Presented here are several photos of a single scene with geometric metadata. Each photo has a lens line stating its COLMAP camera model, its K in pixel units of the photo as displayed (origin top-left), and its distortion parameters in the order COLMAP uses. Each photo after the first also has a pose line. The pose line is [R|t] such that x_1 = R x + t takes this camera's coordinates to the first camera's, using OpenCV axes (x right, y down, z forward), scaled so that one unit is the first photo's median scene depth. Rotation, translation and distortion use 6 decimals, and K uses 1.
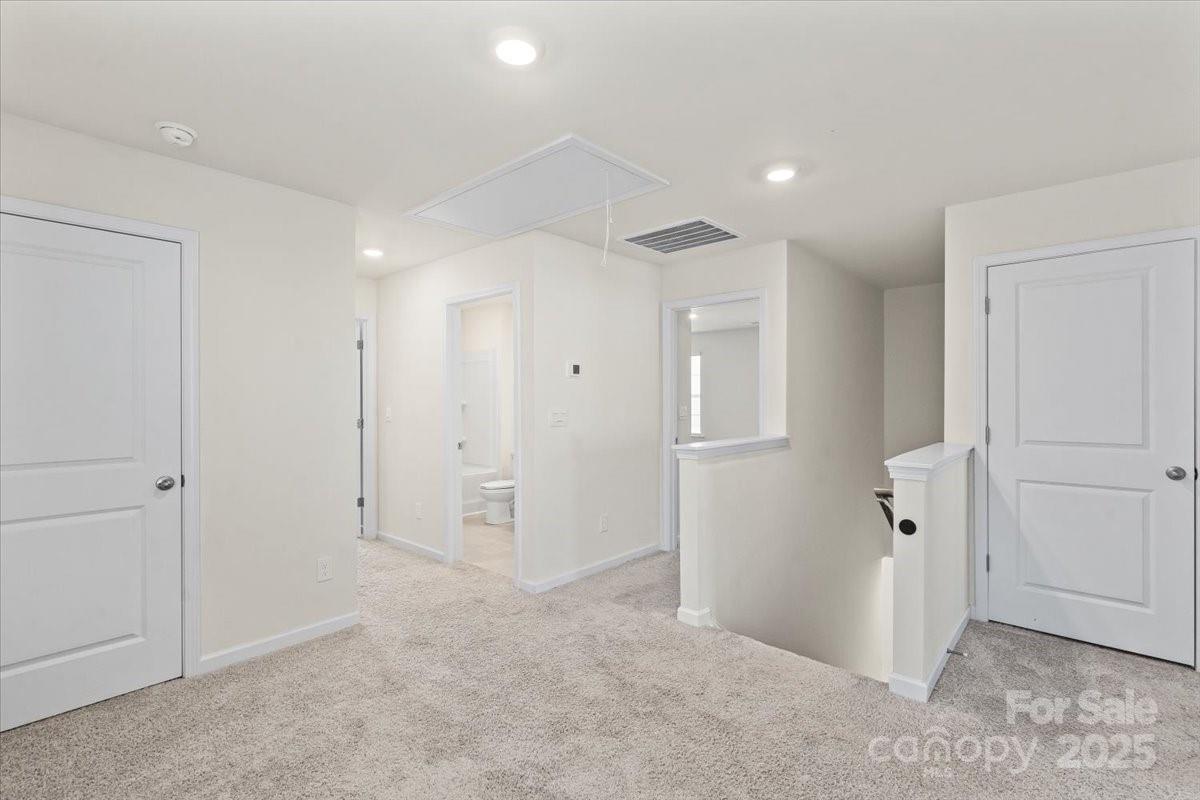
lens RADIAL K [[539.6, 0, 603.4], [0, 539.6, 395.9], [0, 0, 1]] dist [0.000288, -0.000003]
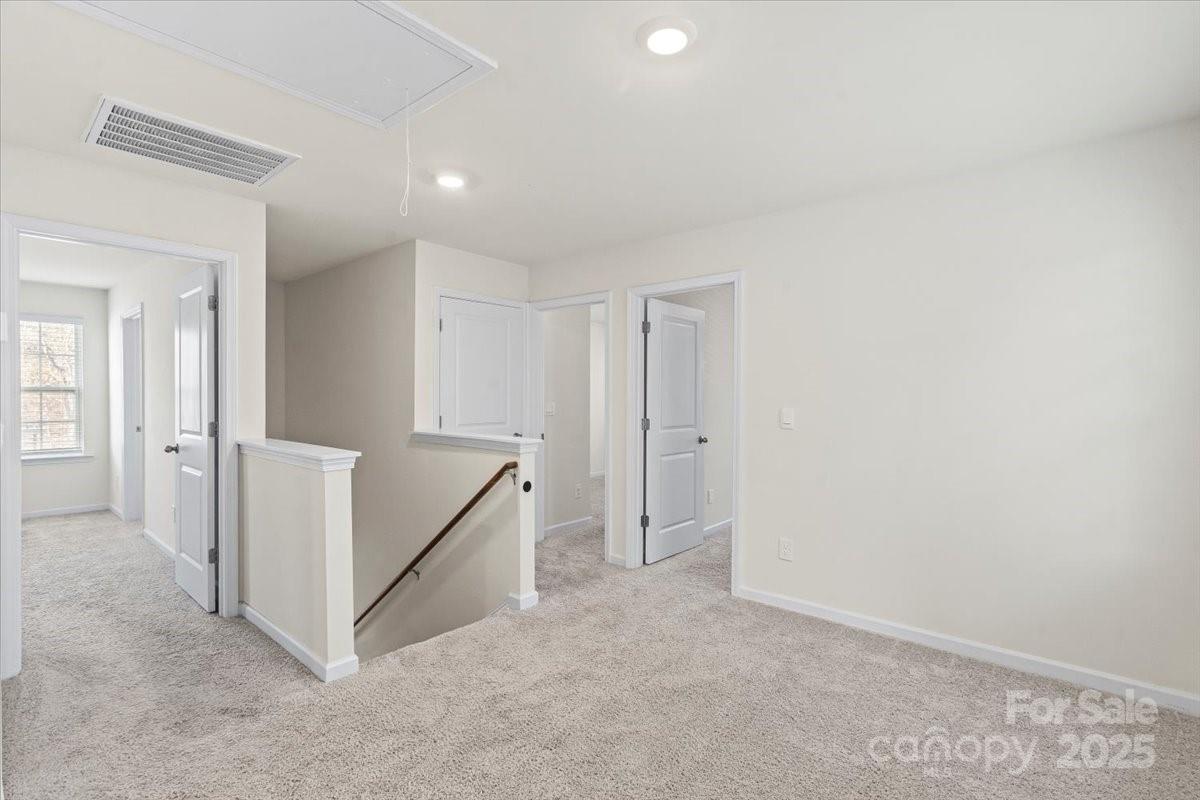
lens RADIAL K [[539.6, 0, 603.4], [0, 539.6, 395.9], [0, 0, 1]] dist [0.000288, -0.000003]
pose [[-0.005683, 0.001893, 0.999982, -0.710339], [-0.004452, 0.999988, -0.001919, 0.009239], [-0.999974, -0.004463, -0.005674, 0.691262]]
